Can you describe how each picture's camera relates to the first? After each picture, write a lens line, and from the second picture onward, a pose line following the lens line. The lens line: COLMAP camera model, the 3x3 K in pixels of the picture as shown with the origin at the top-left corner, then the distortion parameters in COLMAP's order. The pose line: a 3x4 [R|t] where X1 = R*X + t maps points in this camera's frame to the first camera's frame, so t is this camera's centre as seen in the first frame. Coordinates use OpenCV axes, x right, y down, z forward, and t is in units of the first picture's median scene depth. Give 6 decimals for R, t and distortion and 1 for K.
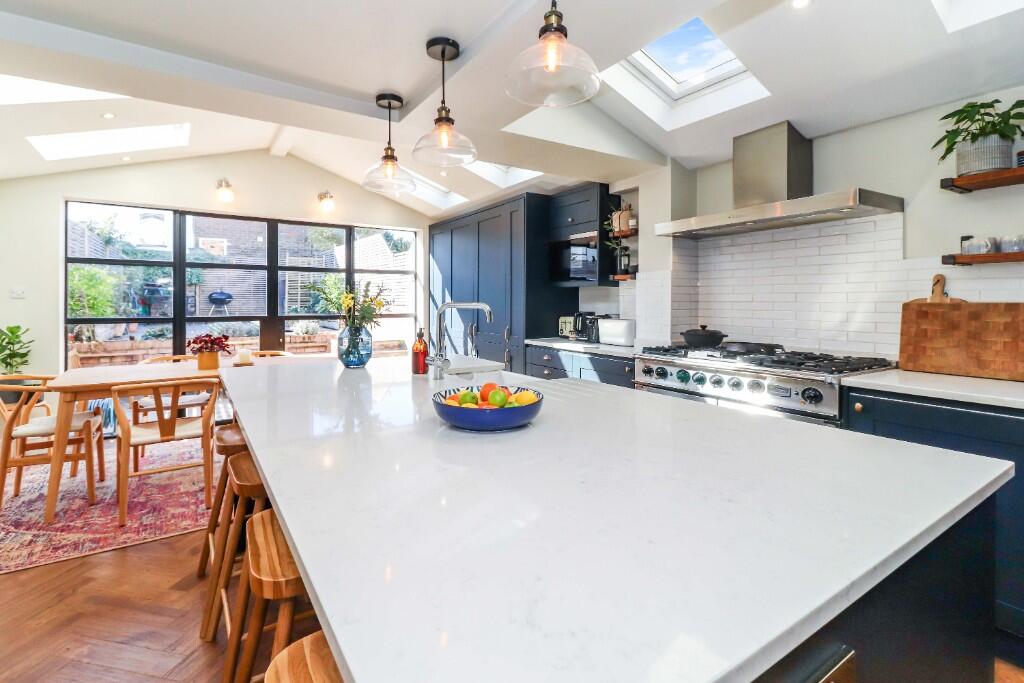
lens RADIAL K [[477.3, 0, 510.9], [0, 477.3, 305.6], [0, 0, 1]] dist [0.000638, -0.000084]
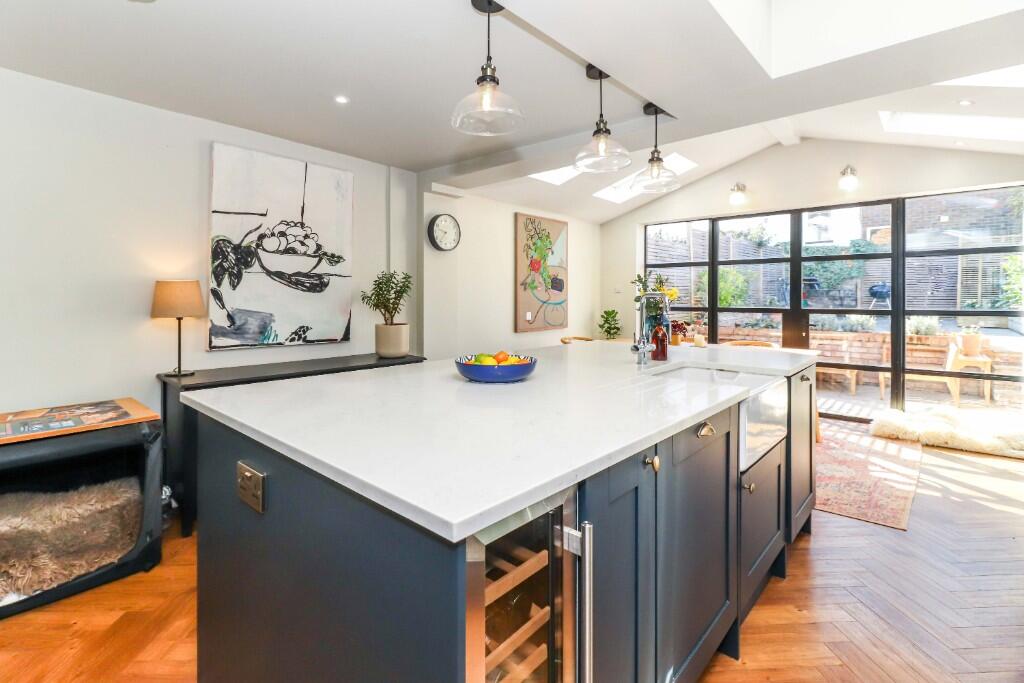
lens RADIAL K [[501.5, 0, 512.1], [0, 501.5, 297.7], [0, 0, 1]] dist [-0.000081, -0.000027]
pose [[0.248181, -0.000557, -0.968713, 0.347547], [-0.004012, 0.999991, -0.001602, 0.002678], [0.968705, 0.004284, 0.248177, 0.183178]]
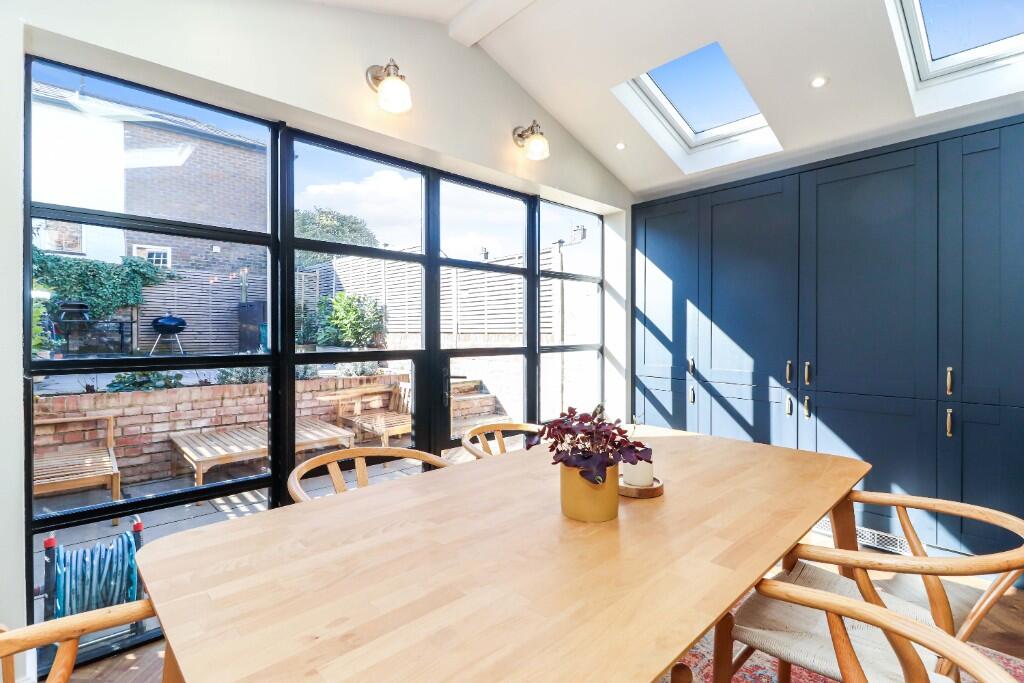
lens RADIAL K [[482.0, 0, 512.0], [0, 482.0, 341.5], [0, 0, 1]] dist [0.000573, 0.000028]
pose [[0.987415, -0.004096, 0.158100, -0.494695], [0.002292, 0.999930, 0.011592, 0.006039], [-0.158136, -0.011084, 0.987355, 0.445448]]
